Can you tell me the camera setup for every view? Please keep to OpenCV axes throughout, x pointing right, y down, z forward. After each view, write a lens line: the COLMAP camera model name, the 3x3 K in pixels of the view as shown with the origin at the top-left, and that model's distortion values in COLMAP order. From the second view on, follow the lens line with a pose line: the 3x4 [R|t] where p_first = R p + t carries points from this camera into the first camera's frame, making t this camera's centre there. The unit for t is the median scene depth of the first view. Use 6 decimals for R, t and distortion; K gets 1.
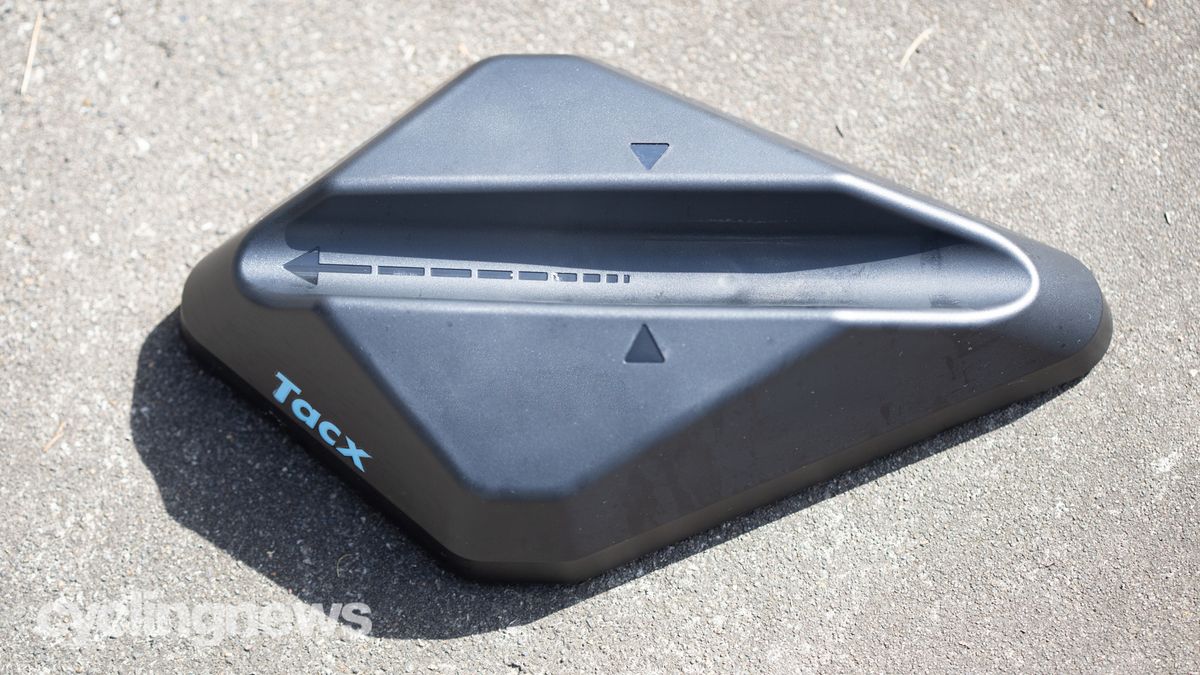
lens RADIAL K [[3304.8, 0, 599.7], [0, 3304.8, 336.2], [0, 0, 1]] dist [-0.106239, 0.000000]
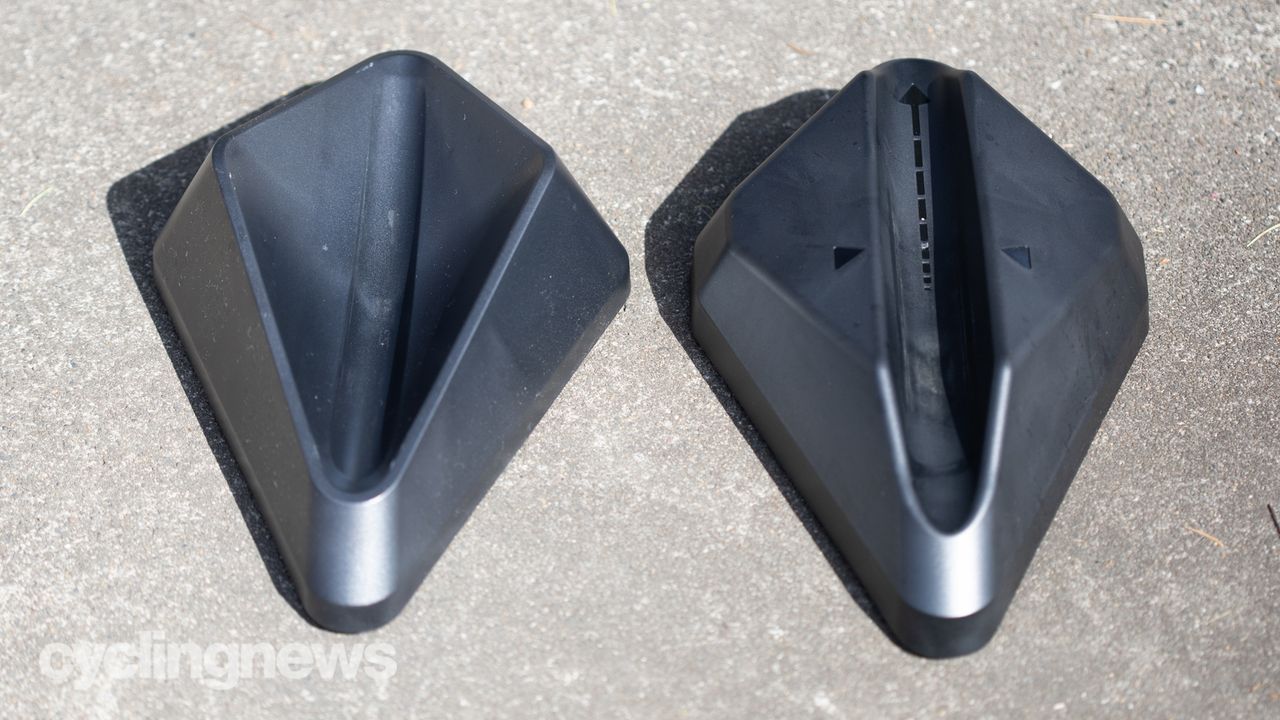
lens RADIAL K [[3525.1, 0, 639.1], [0, 3525.1, 360.1], [0, 0, 1]] dist [-0.106239, 0.000000]
pose [[0.076619, 0.817858, -0.570296, 0.718786], [-0.943285, 0.244765, 0.224286, -0.190492], [0.323023, 0.520767, 0.790226, -0.035102]]
